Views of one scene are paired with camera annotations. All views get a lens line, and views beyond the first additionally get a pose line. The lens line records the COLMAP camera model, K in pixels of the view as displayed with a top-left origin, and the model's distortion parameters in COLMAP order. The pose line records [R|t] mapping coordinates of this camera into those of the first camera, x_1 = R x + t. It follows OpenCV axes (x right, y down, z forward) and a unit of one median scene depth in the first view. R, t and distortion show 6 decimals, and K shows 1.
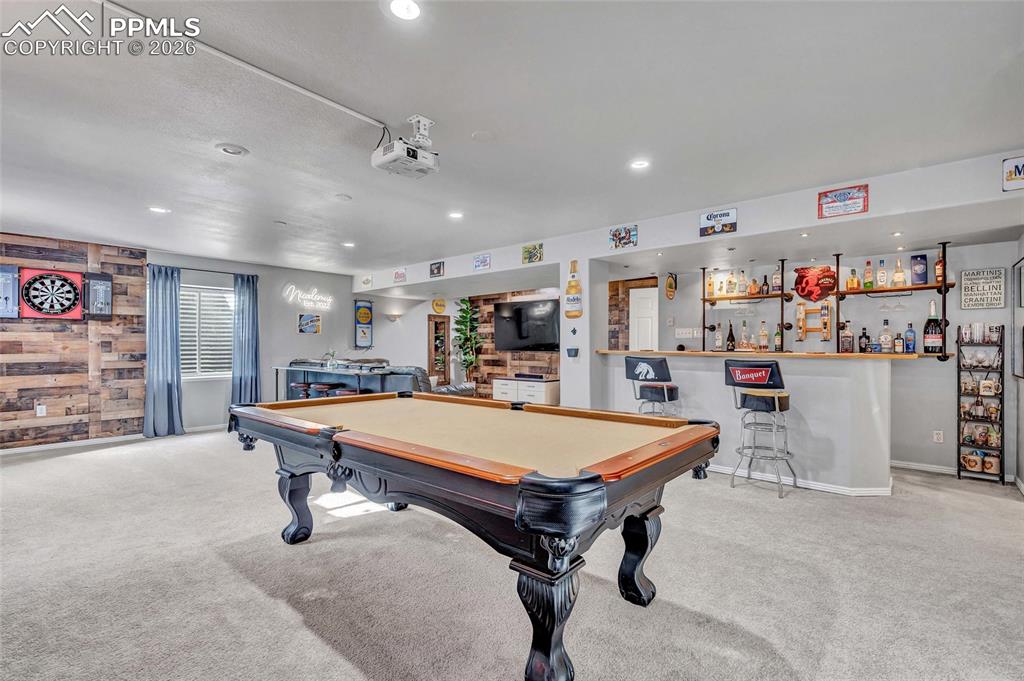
lens RADIAL K [[464.6, 0, 516.0], [0, 464.6, 346.8], [0, 0, 1]] dist [0.002359, 0.000019]
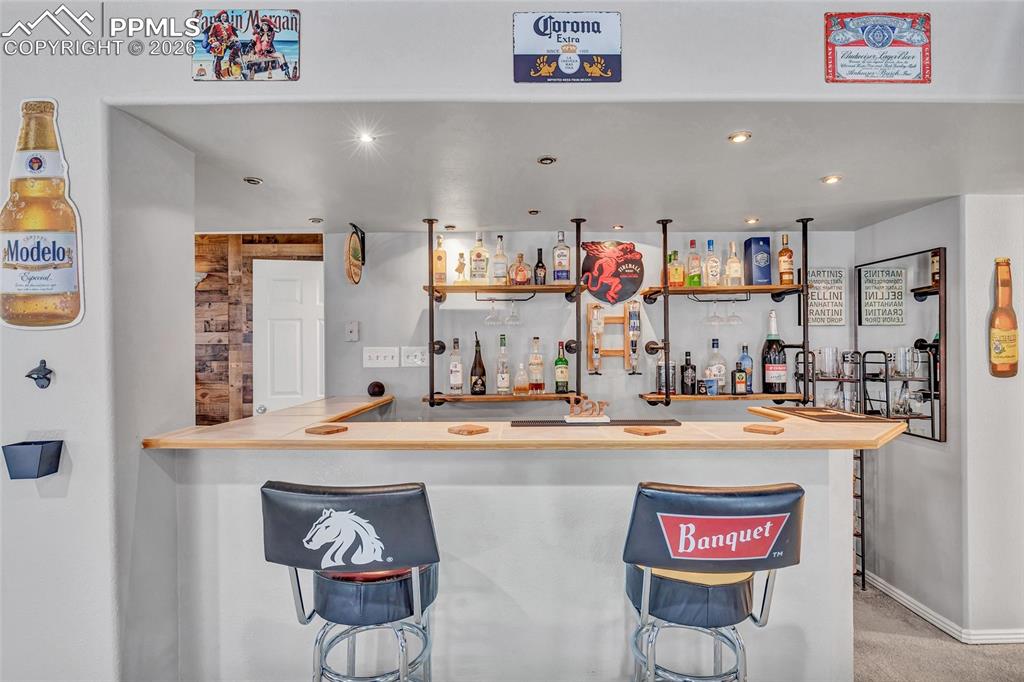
lens RADIAL K [[528.7, 0, 515.5], [0, 528.7, 347.8], [0, 0, 1]] dist [-0.009755, 0.001070]
pose [[0.752389, -0.007632, 0.658675, 0.090977], [0.008341, 0.999963, 0.002059, -0.032347], [-0.658667, 0.003945, 0.752425, 0.418953]]
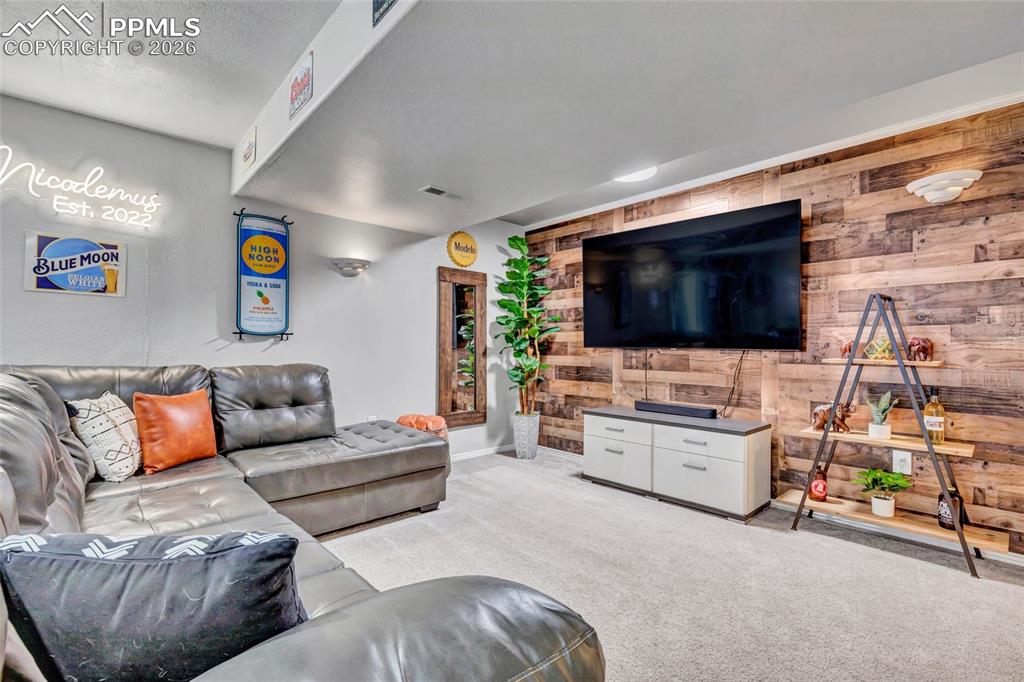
lens RADIAL K [[464.6, 0, 511.6], [0, 464.6, 343.4], [0, 0, 1]] dist [0.002359, 0.000019]
pose [[0.992730, 0.002696, -0.120335, -0.079013], [-0.003880, 0.999946, -0.009607, 0.012285], [0.120303, 0.010004, 0.992687, 0.706920]]
